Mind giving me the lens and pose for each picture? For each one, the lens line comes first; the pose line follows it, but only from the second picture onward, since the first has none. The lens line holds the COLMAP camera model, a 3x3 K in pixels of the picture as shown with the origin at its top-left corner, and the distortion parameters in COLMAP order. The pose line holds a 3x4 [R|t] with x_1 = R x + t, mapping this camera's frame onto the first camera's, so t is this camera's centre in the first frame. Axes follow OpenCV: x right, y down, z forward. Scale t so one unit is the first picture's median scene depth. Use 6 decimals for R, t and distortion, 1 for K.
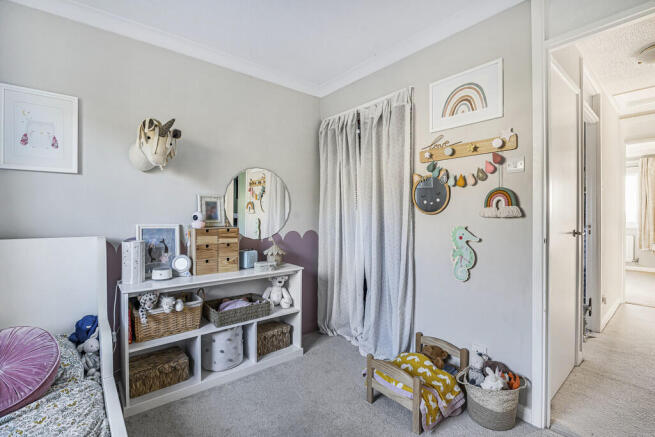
lens RADIAL K [[300.3, 0, 327.8], [0, 300.3, 217.0], [0, 0, 1]] dist [-0.002374, -0.000296]
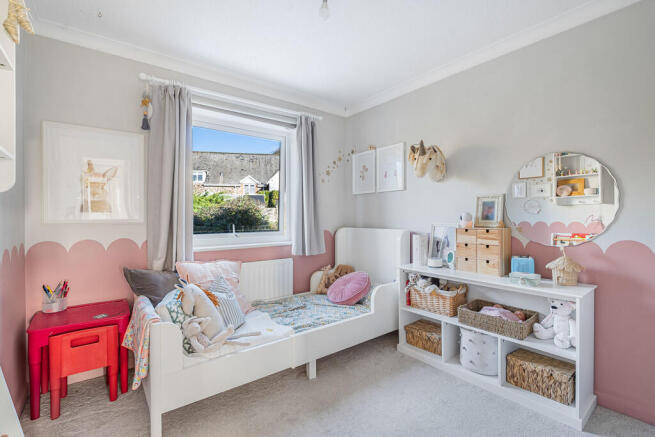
lens RADIAL K [[300.3, 0, 327.1], [0, 300.3, 217.9], [0, 0, 1]] dist [-0.002374, -0.000296]
pose [[-0.025007, 0.001938, -0.999685, 0.629721], [-0.004012, 0.999990, 0.002039, 0.002350], [0.999679, 0.004061, -0.024999, 0.515141]]
